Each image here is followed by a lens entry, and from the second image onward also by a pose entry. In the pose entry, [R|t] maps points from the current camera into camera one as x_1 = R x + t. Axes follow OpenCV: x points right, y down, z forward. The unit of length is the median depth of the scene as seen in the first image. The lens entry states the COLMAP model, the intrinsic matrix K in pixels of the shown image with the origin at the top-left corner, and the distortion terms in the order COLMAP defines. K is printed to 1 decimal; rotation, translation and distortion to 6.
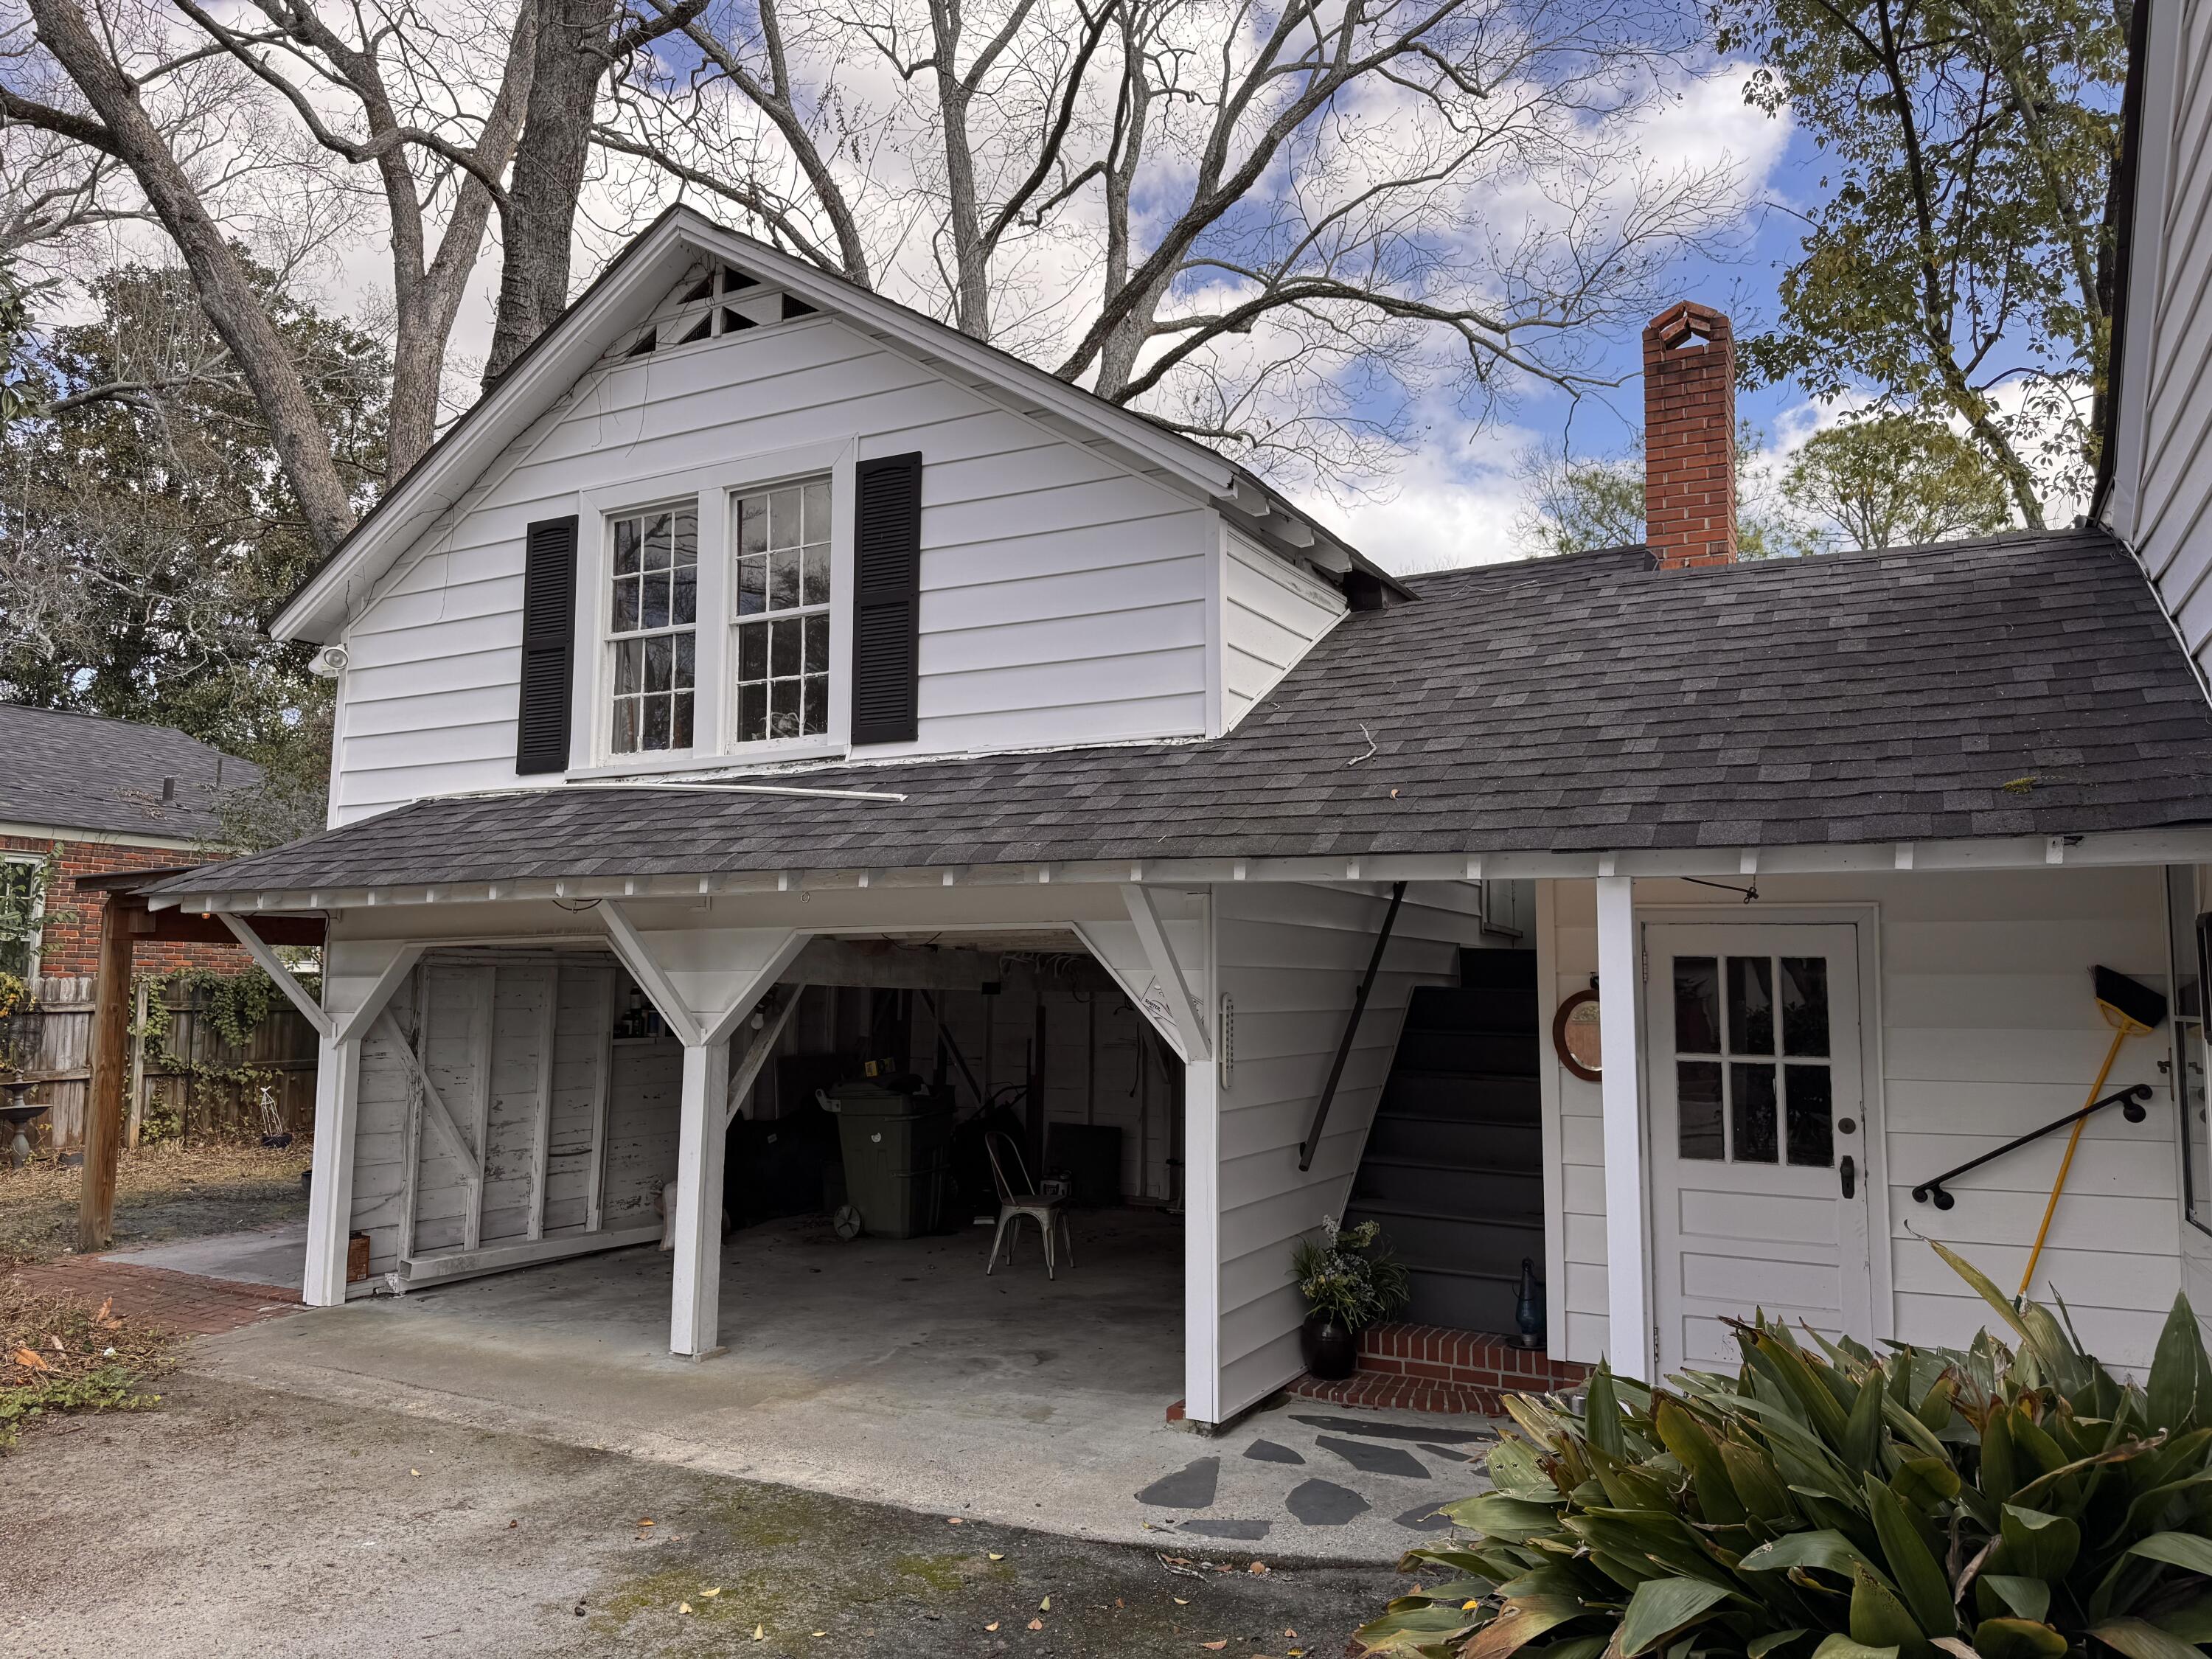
lens RADIAL K [[1557.1, 0, 1105.0], [0, 1557.1, 833.0], [0, 0, 1]] dist [0.005023, 0.001097]
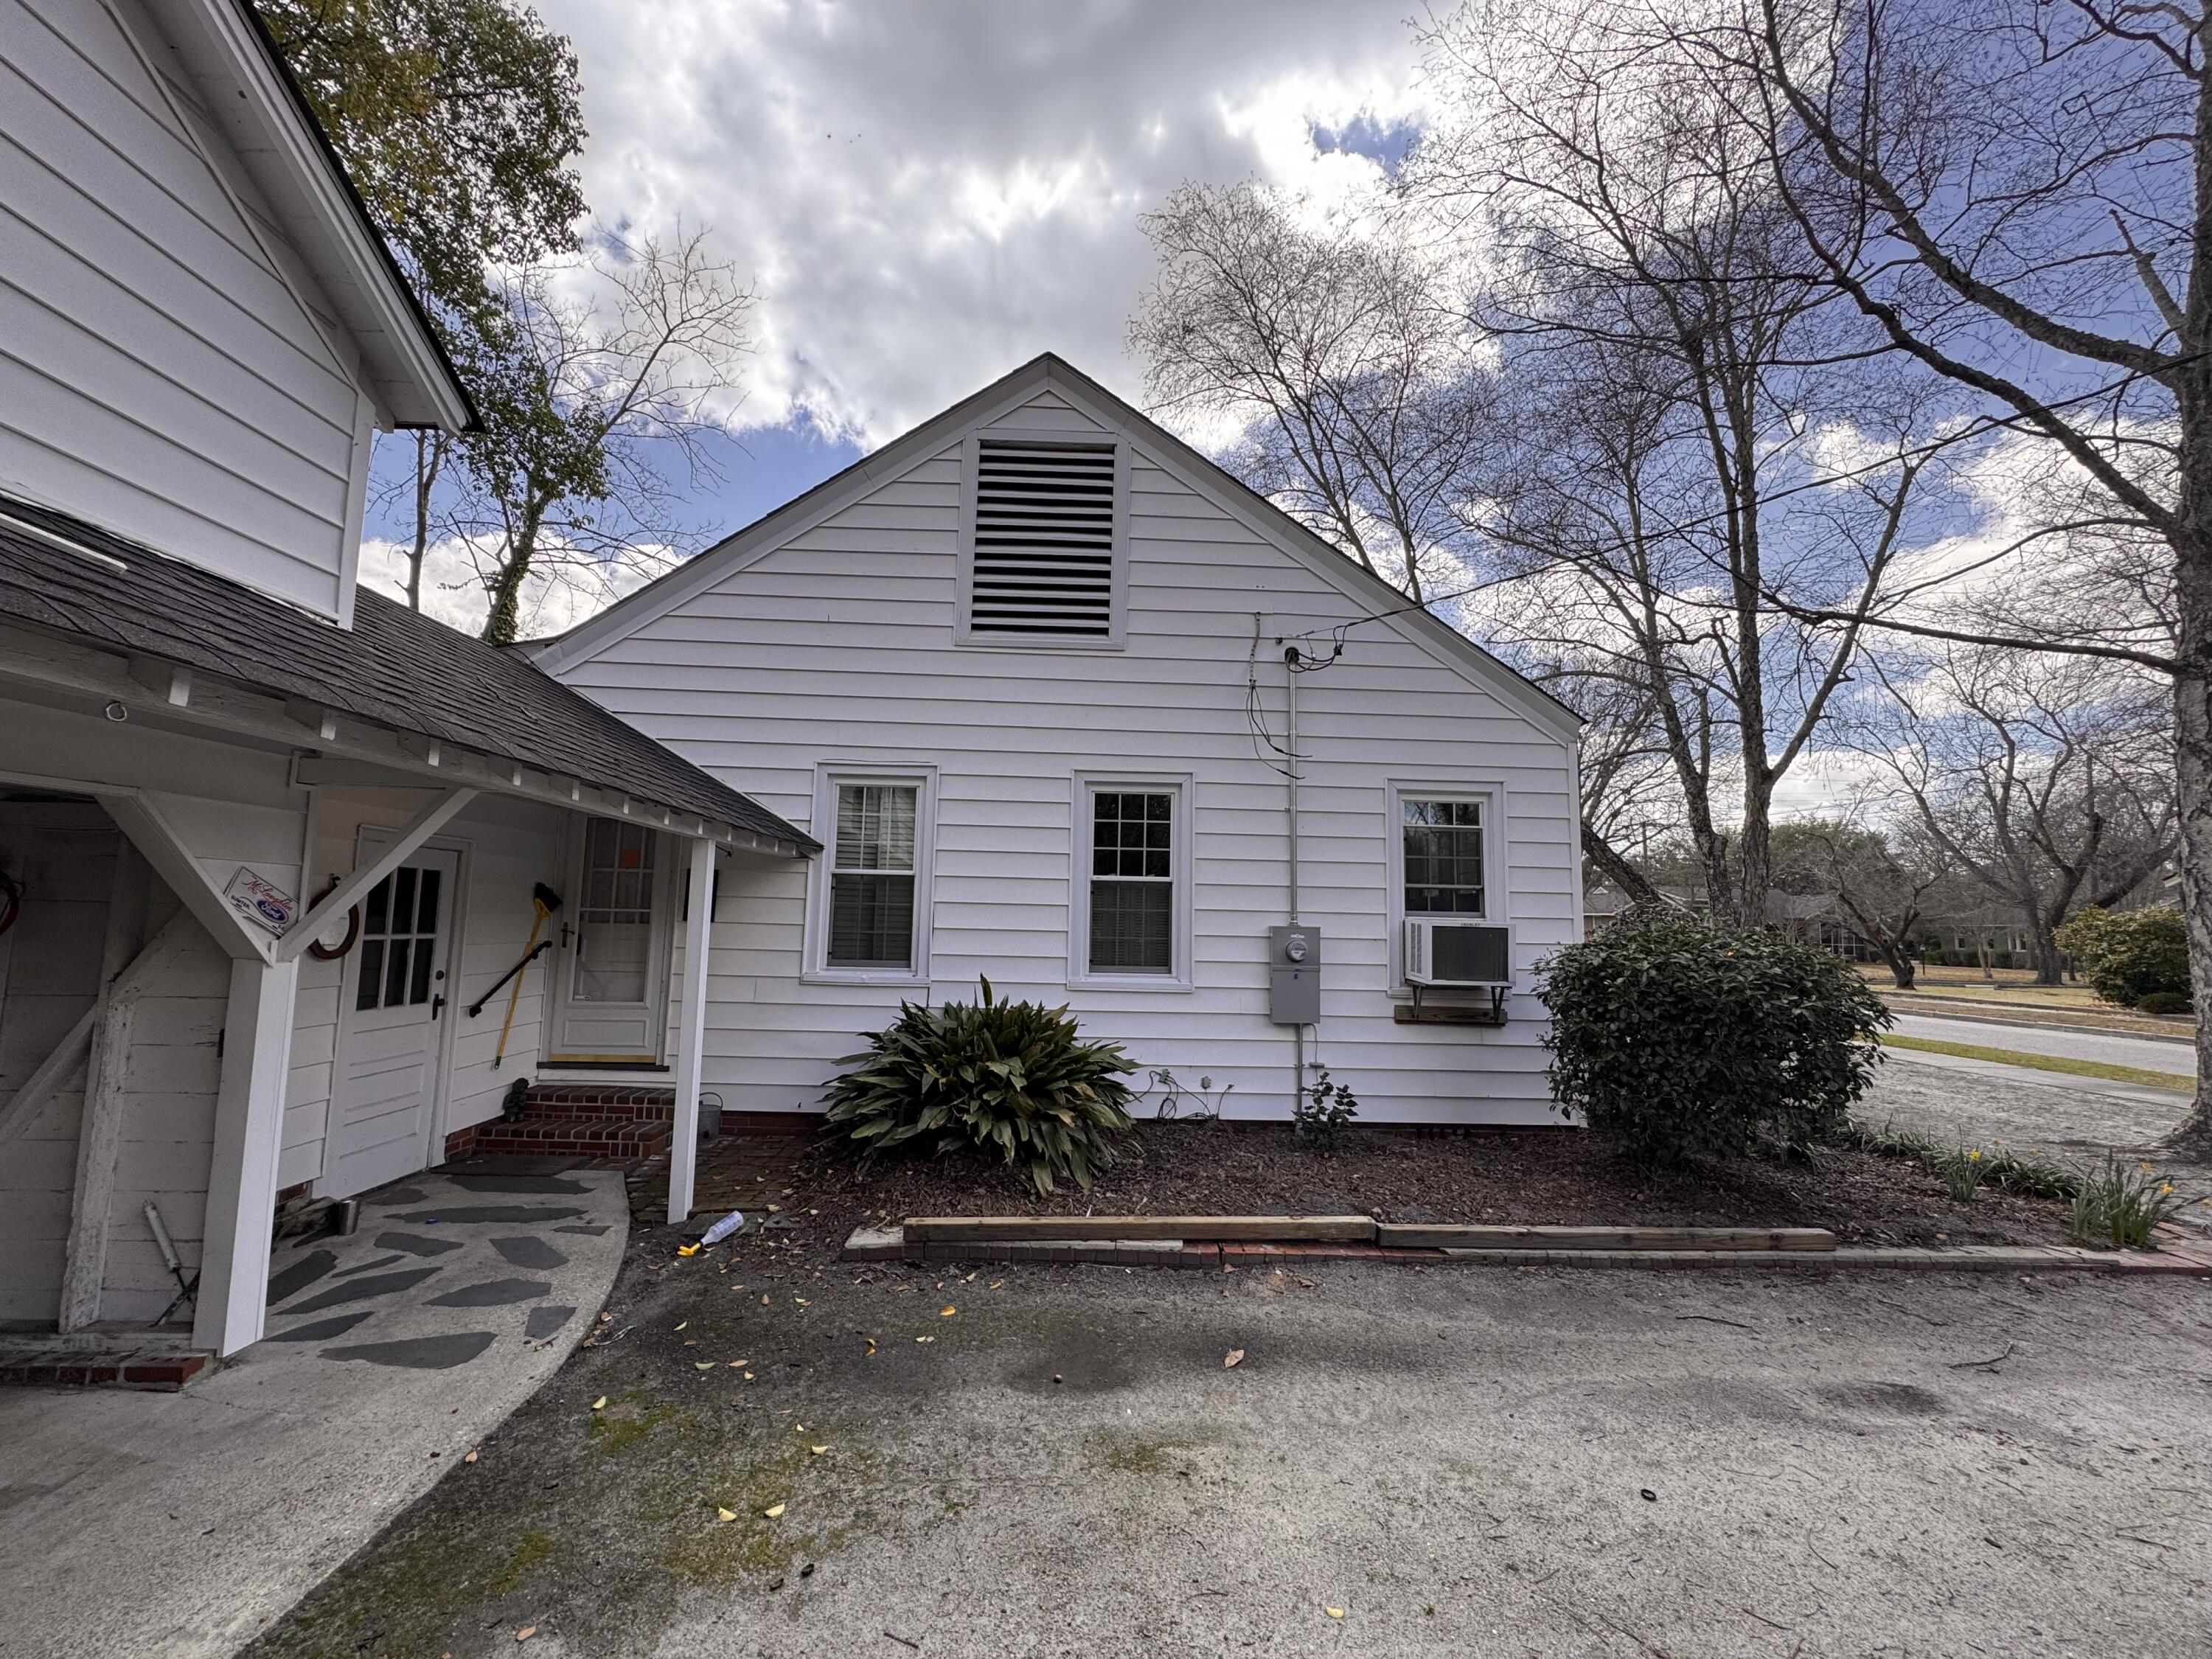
lens RADIAL K [[885.1, 0, 1103.3], [0, 885.1, 832.3], [0, 0, 1]] dist [0.002877, 0.000352]
pose [[-0.489490, 0.068754, 0.869294, -0.699855], [-0.120642, 0.981961, -0.145597, 0.096815], [-0.863623, -0.176142, -0.472366, 0.904146]]
